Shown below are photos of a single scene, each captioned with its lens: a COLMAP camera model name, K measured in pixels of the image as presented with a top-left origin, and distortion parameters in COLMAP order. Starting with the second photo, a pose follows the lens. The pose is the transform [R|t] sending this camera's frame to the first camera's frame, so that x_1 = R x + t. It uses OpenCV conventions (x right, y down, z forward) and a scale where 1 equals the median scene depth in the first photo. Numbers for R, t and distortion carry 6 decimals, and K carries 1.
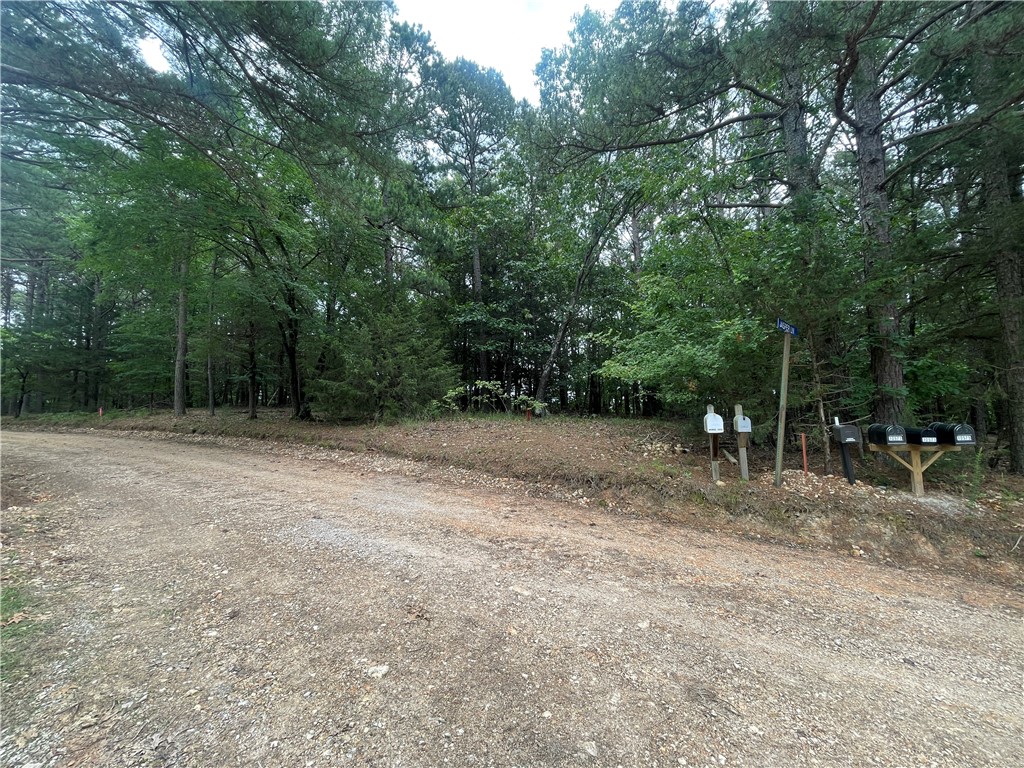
lens RADIAL K [[413.2, 0, 513.5], [0, 413.2, 384.4], [0, 0, 1]] dist [-0.002422, 0.000242]
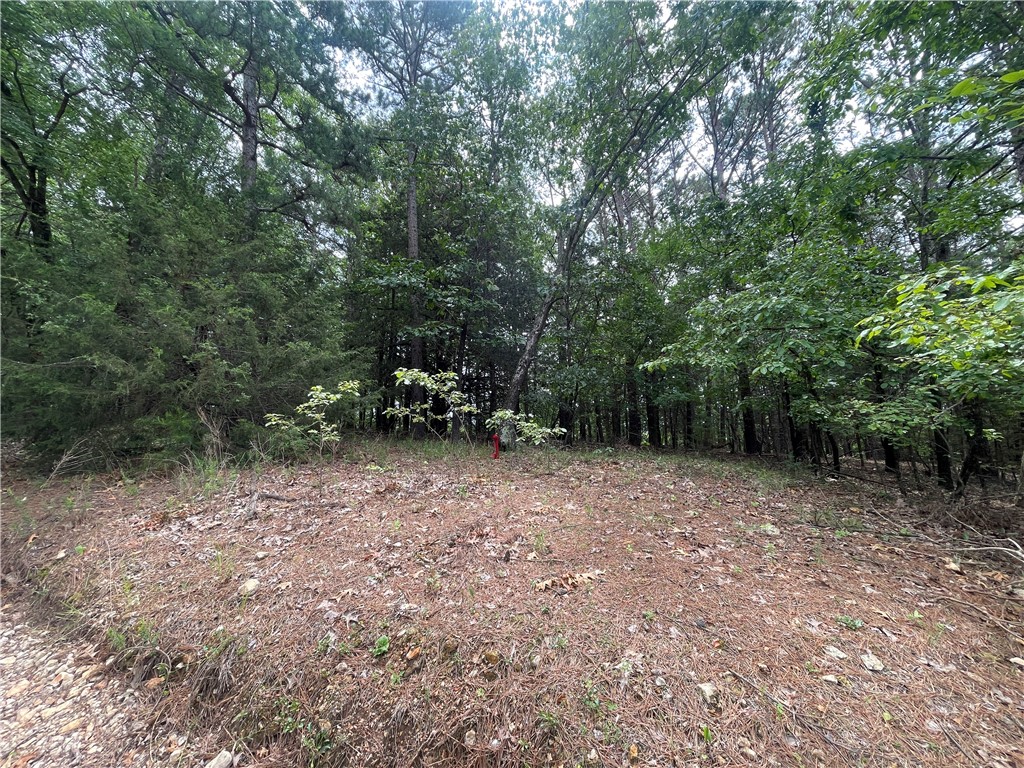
lens RADIAL K [[413.2, 0, 513.5], [0, 413.2, 384.4], [0, 0, 1]] dist [-0.002422, 0.000242]
pose [[0.988068, 0.025701, 0.151861, -0.037971], [-0.017048, 0.998170, -0.058010, 0.027678], [-0.153074, 0.054729, 0.986698, 0.584941]]
